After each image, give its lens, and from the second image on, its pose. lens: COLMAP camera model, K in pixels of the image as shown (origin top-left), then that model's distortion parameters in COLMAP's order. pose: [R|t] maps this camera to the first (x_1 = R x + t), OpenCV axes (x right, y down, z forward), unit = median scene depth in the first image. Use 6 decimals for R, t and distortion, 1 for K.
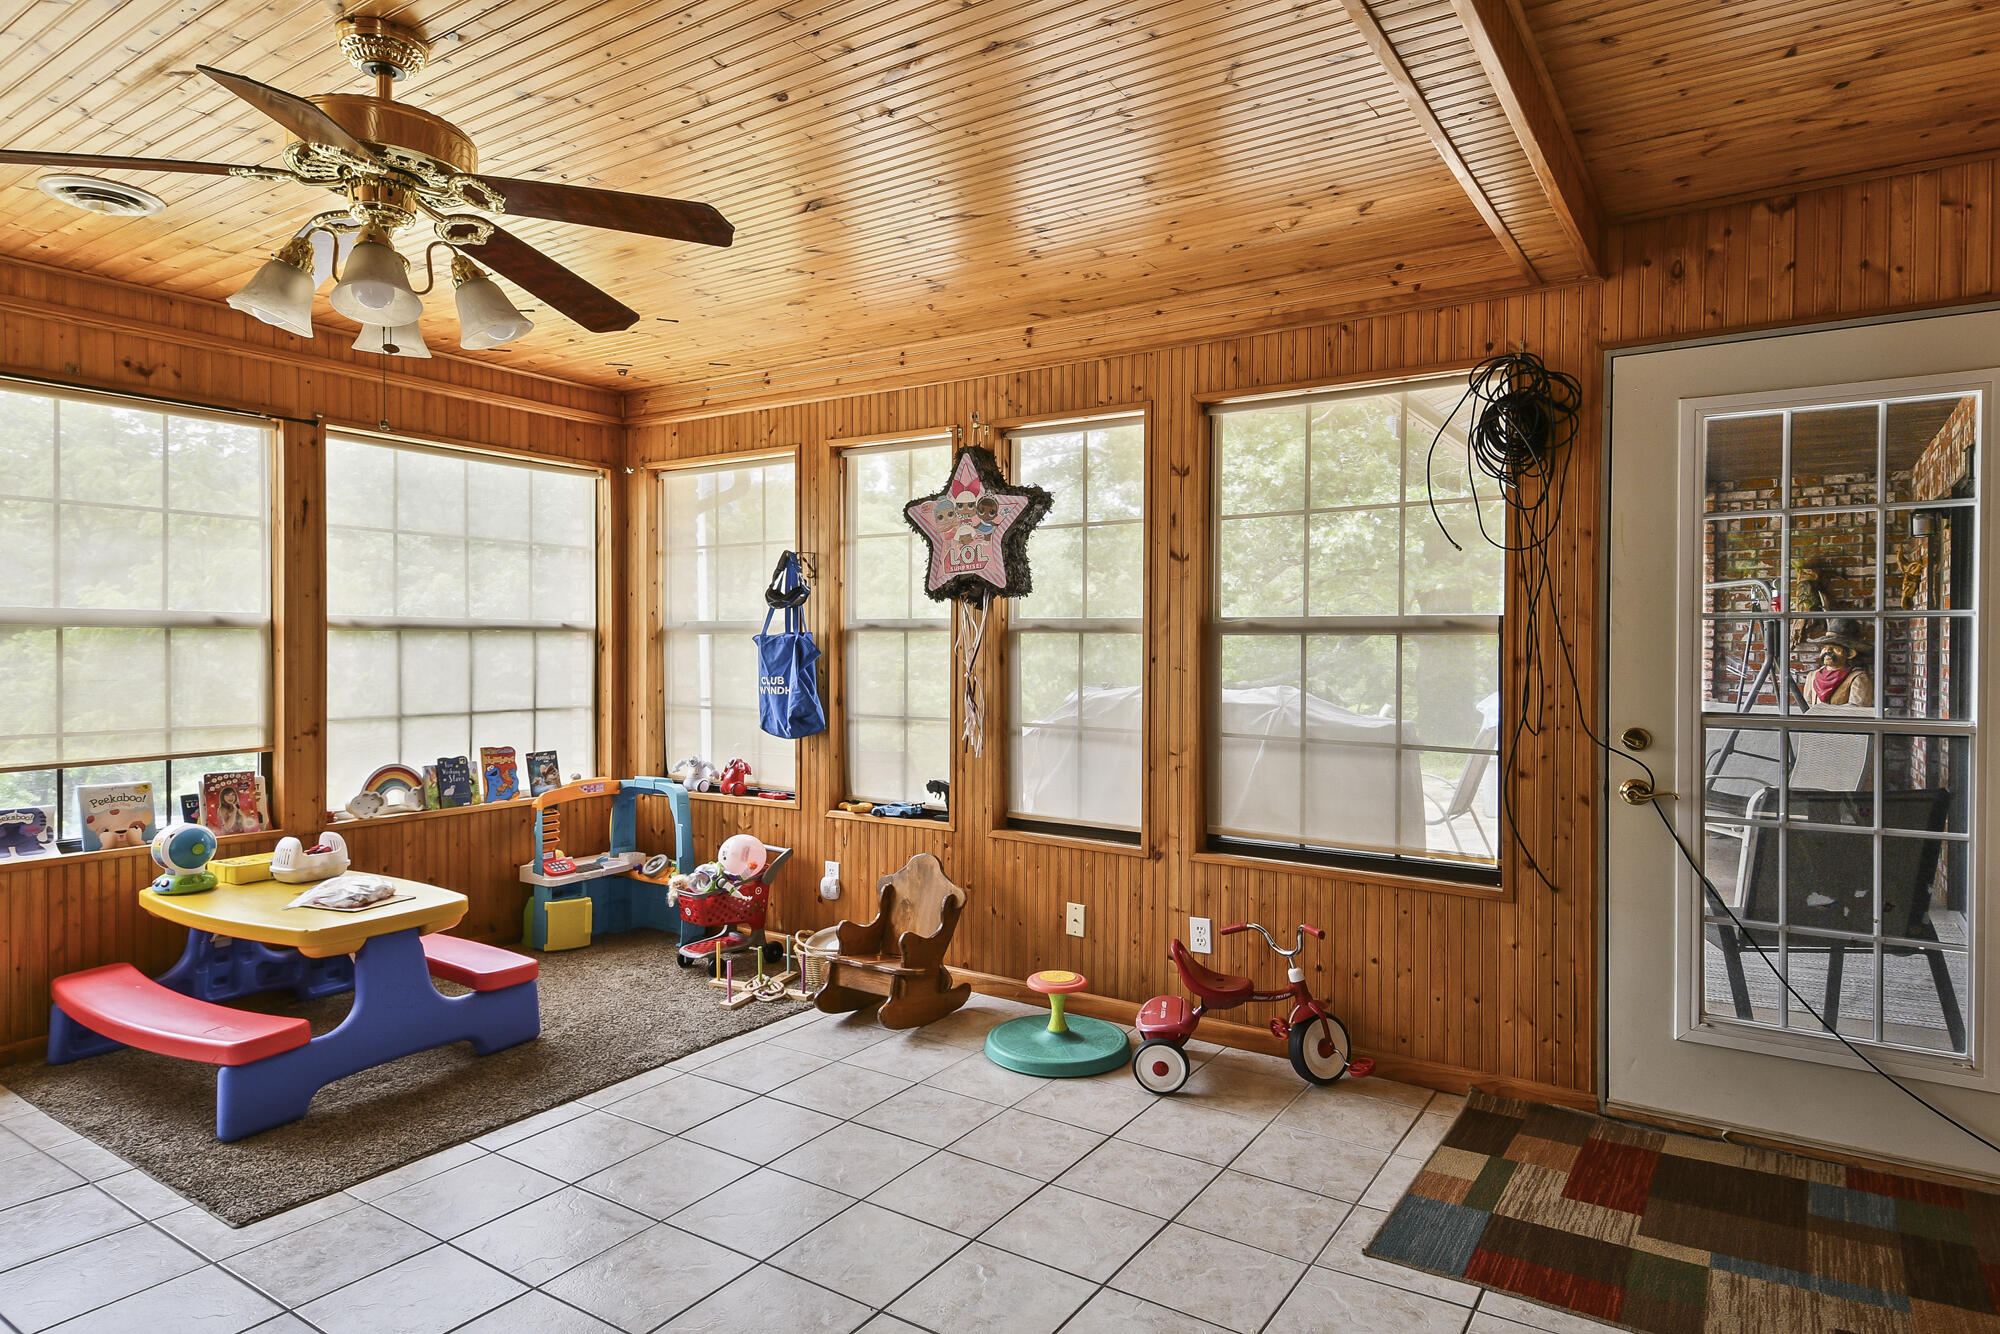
lens RADIAL K [[1133.4, 0, 1000.0], [0, 1133.4, 667.0], [0, 0, 1]] dist [0.059780, -0.000158]
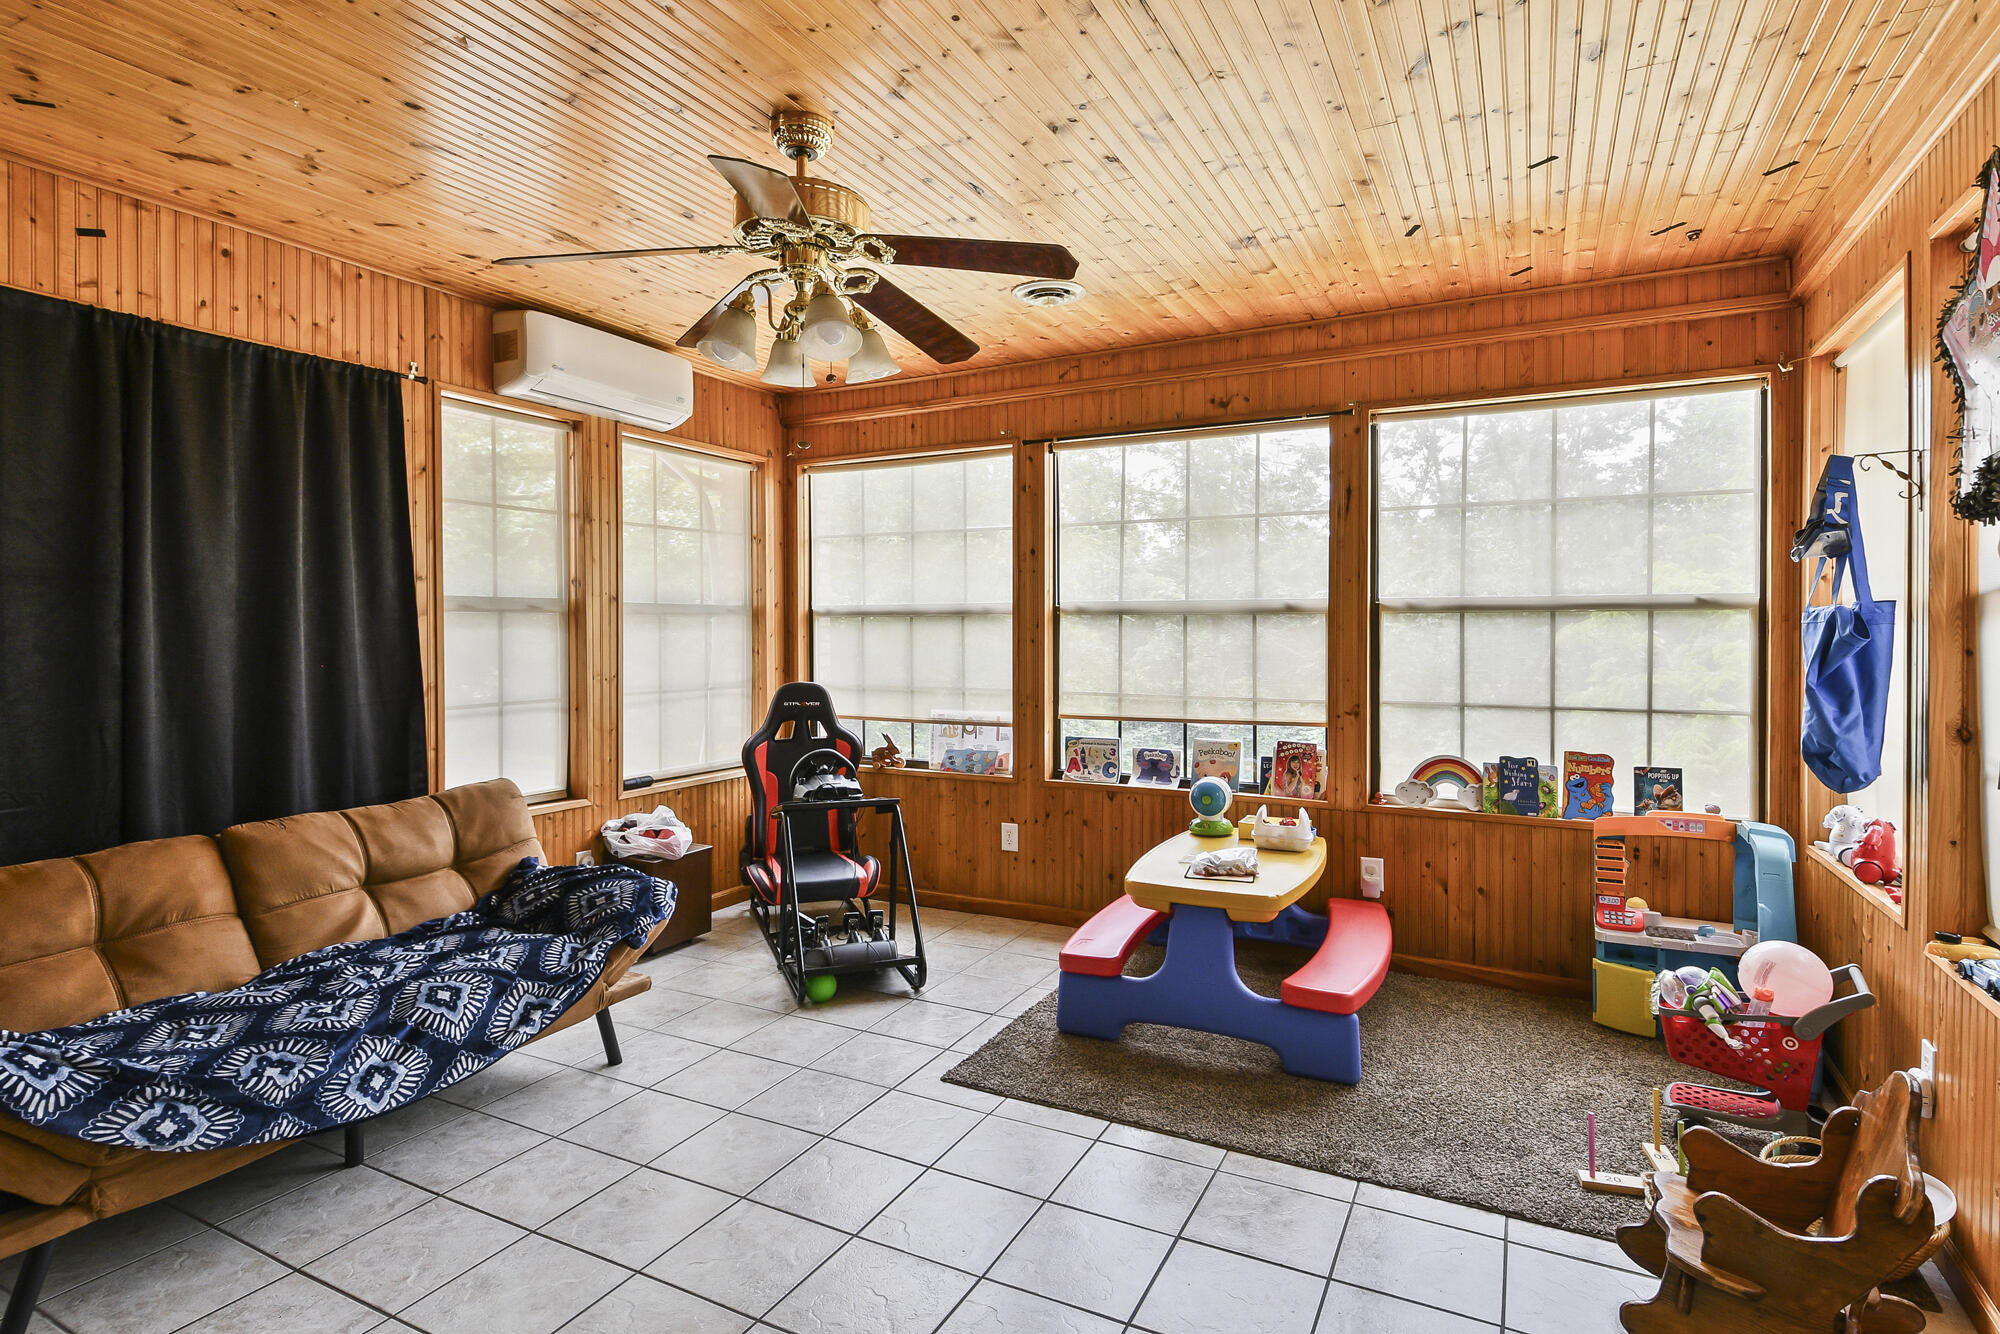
lens RADIAL K [[1081.6, 0, 964.8], [0, 1081.6, 655.6], [0, 0, 1]] dist [0.040459, -0.018633]
pose [[0.100712, 0.026134, -0.994572, 0.338798], [-0.017028, 0.999554, 0.024541, -0.012727], [0.994770, 0.014464, 0.101113, 0.568569]]
